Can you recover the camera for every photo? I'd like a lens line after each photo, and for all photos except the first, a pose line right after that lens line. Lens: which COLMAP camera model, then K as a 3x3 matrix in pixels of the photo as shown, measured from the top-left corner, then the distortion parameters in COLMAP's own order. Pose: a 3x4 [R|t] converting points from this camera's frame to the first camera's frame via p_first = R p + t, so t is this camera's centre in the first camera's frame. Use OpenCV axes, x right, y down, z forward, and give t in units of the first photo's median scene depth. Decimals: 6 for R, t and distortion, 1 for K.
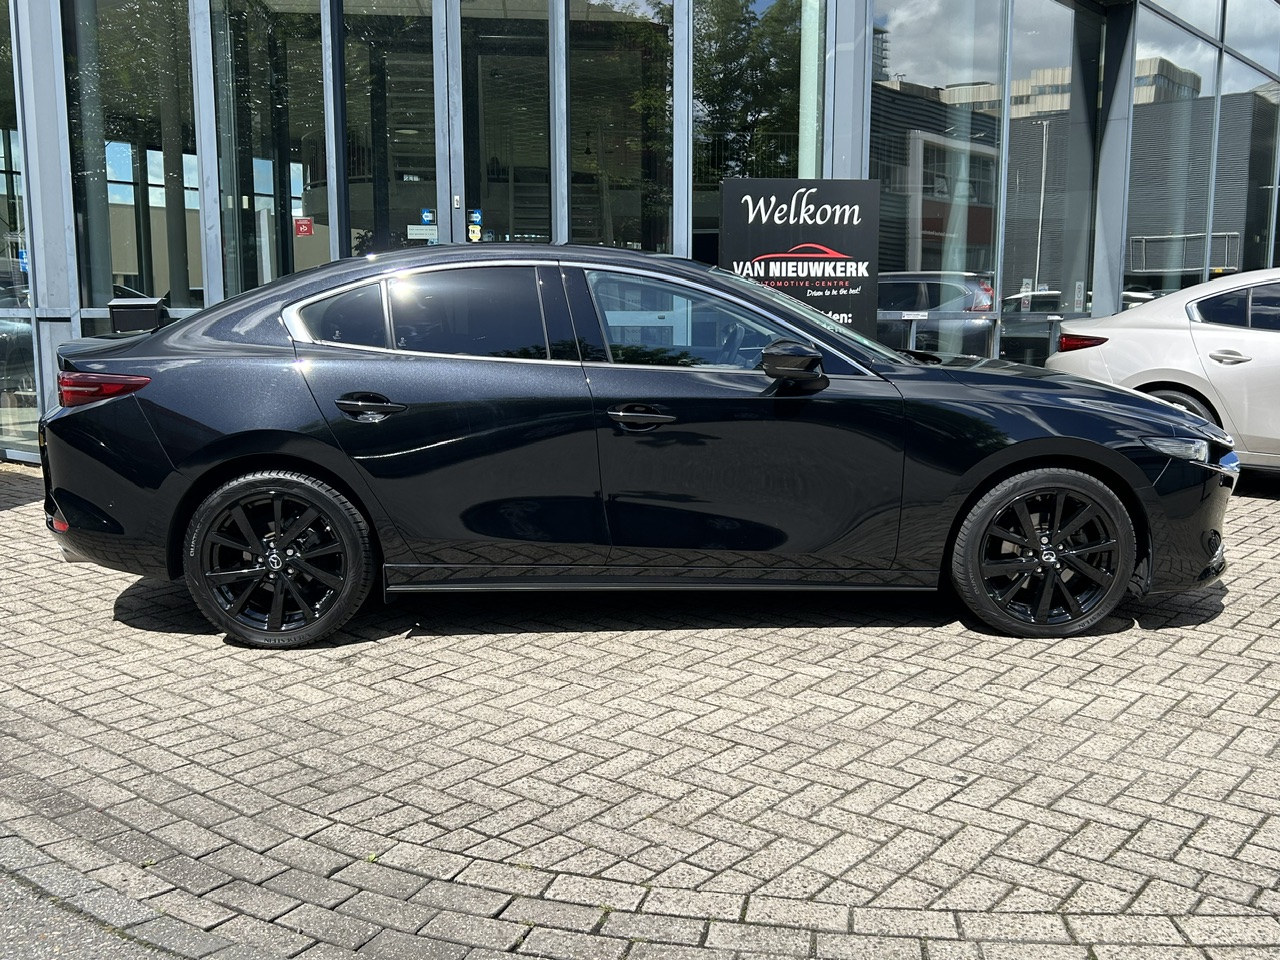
lens RADIAL K [[1232.9, 0, 637.2], [0, 1232.9, 473.8], [0, 0, 1]] dist [0.013858, 0.000000]
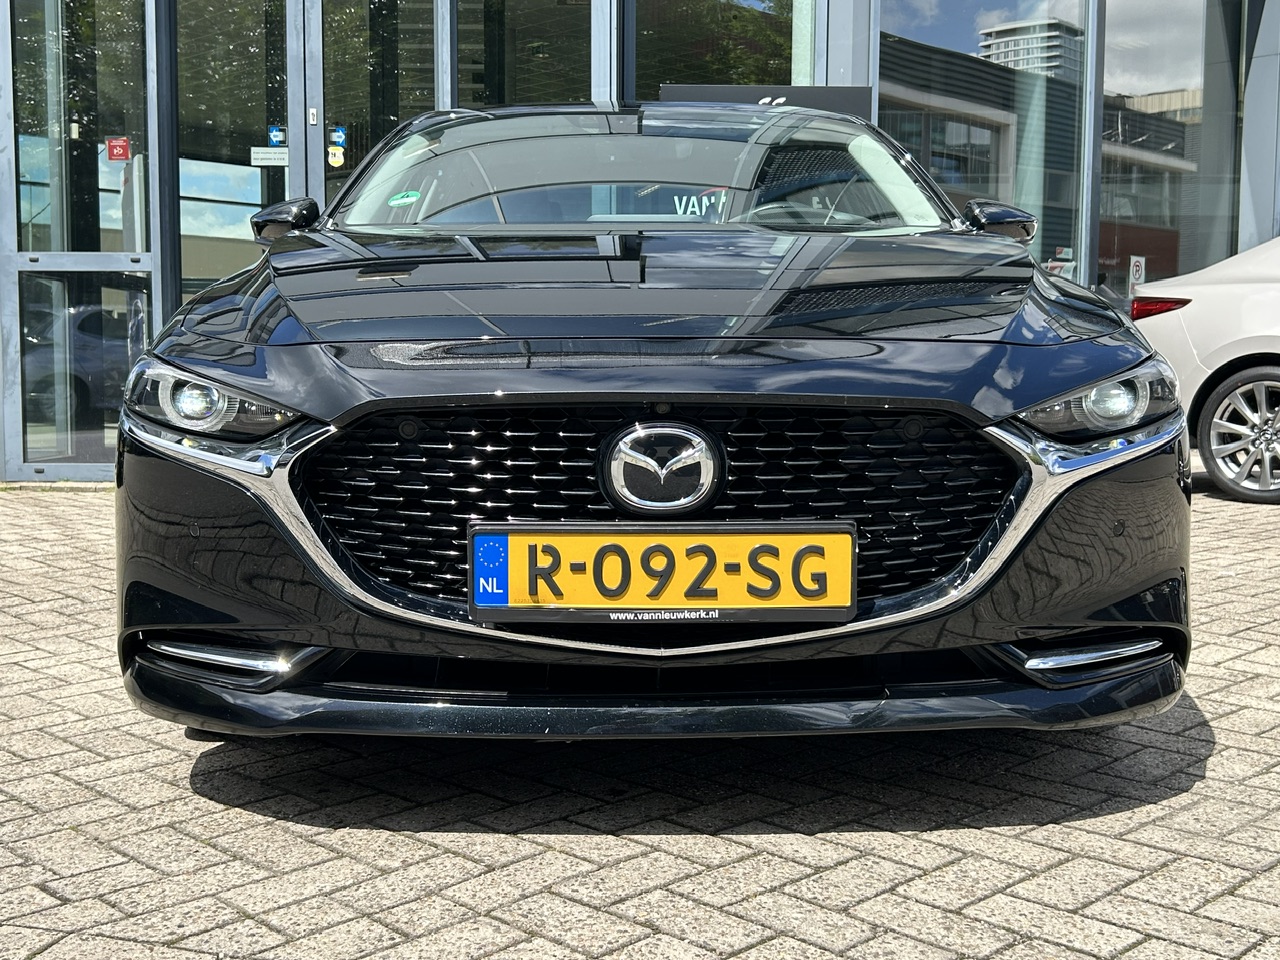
lens RADIAL K [[1469.3, 0, 641.8], [0, 1469.3, 474.6], [0, 0, 1]] dist [0.043302, 0.000000]
pose [[0.995748, 0.011706, -0.091369, 0.308929], [-0.017225, 0.998059, -0.059849, 0.118092], [0.090491, 0.061168, 0.994017, 0.229061]]
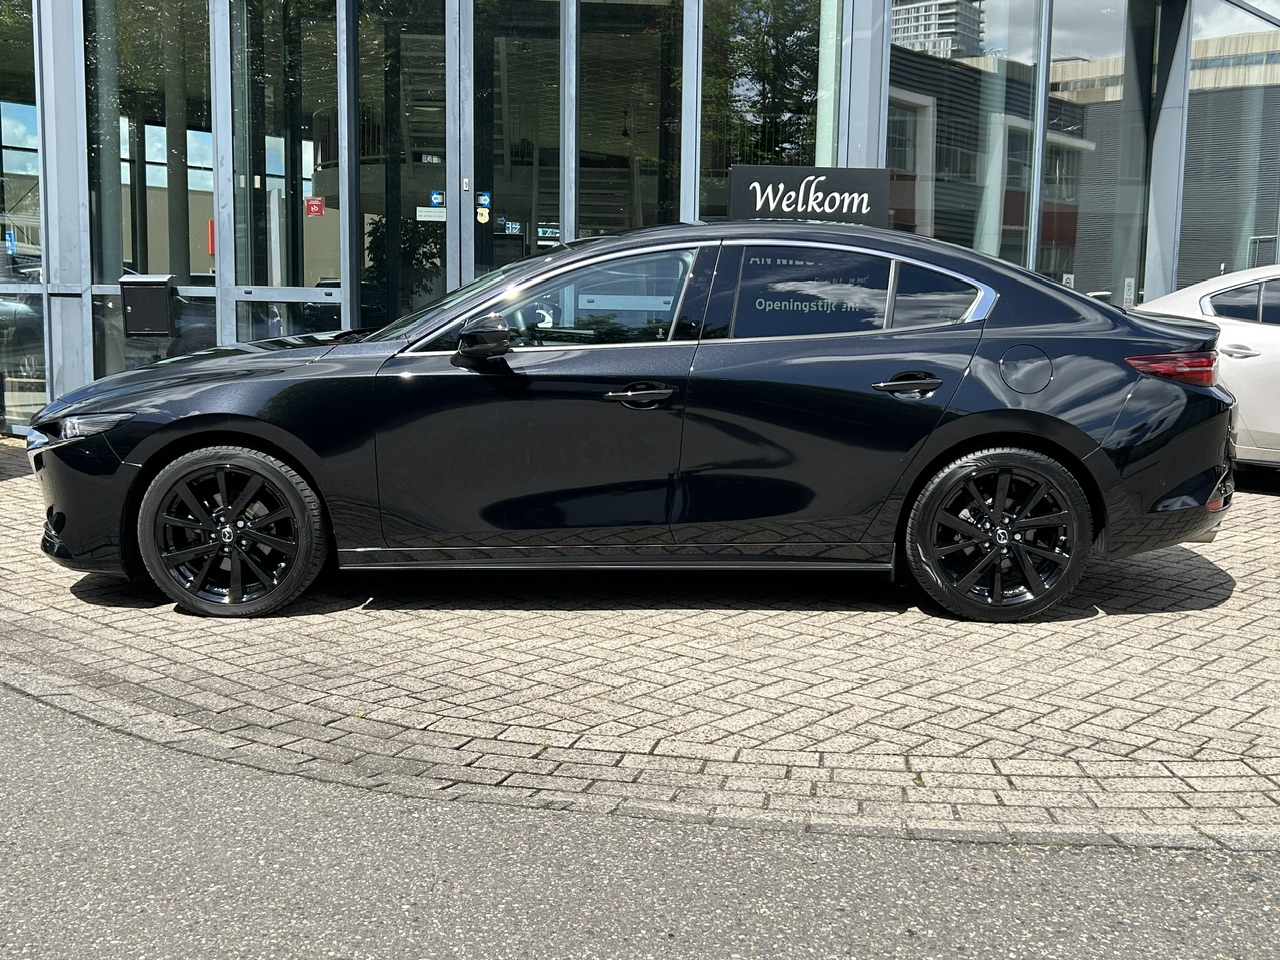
lens RADIAL K [[1412.0, 0, 641.1], [0, 1412.0, 477.8], [0, 0, 1]] dist [0.043583, 0.000000]
pose [[0.999293, 0.020856, -0.031269, 0.080687], [-0.021353, 0.999649, -0.015660, 0.073150], [0.030931, 0.016316, 0.999388, -0.315430]]
